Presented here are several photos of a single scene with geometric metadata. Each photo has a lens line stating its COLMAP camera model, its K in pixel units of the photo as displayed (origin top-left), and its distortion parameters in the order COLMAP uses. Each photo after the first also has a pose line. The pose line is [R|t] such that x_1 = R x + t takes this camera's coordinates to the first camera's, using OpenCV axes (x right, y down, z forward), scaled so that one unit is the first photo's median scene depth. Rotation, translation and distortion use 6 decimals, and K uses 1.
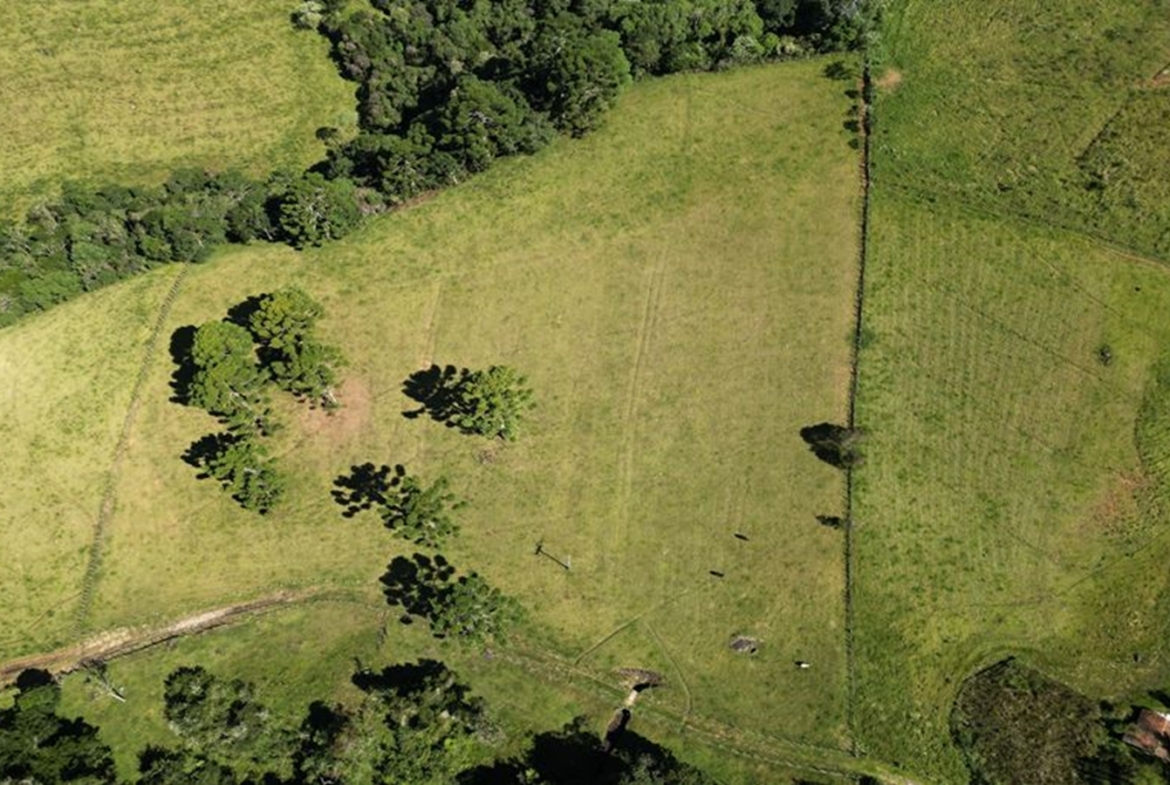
lens RADIAL K [[706.9, 0, 585.0], [0, 706.9, 392.5], [0, 0, 1]] dist [0.069195, -0.052817]
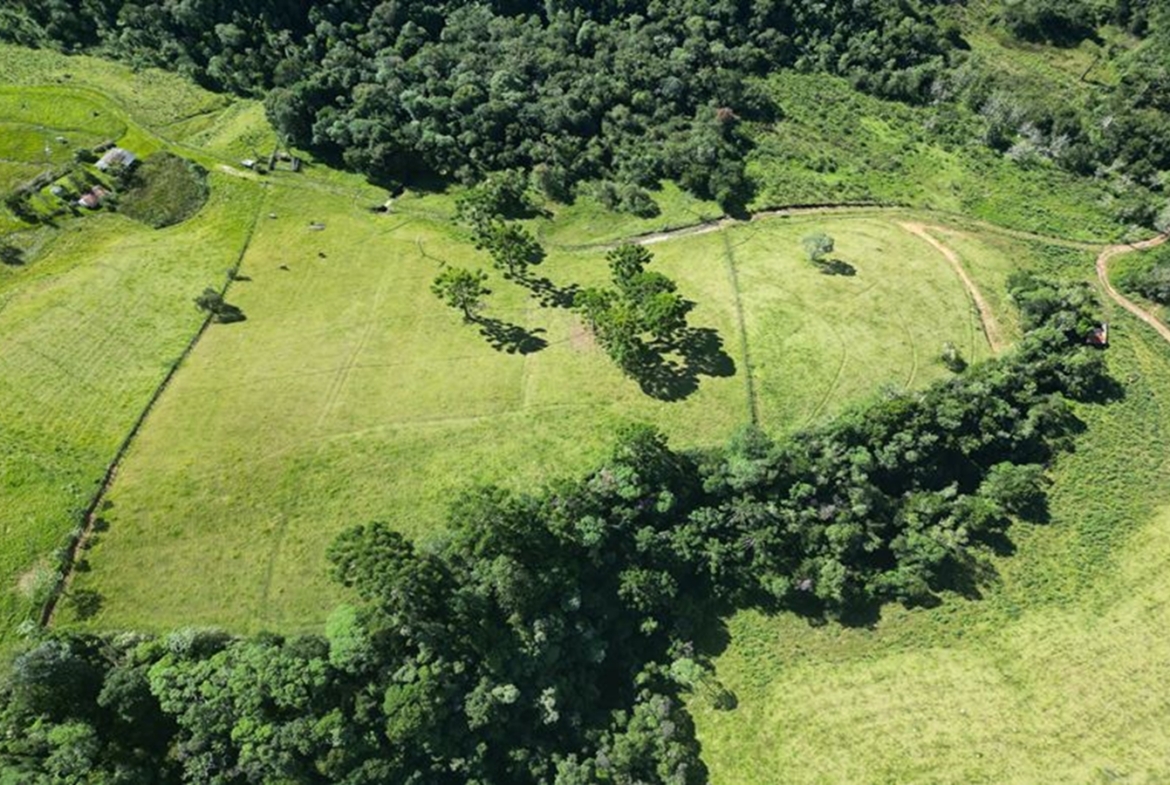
lens RADIAL K [[706.9, 0, 585.0], [0, 706.9, 392.5], [0, 0, 1]] dist [0.069195, -0.052817]
pose [[-0.996061, 0.072706, -0.050755, -0.256010], [-0.084169, -0.595223, 0.799140, -1.132493], [0.027892, 0.800264, 0.598998, 0.288620]]
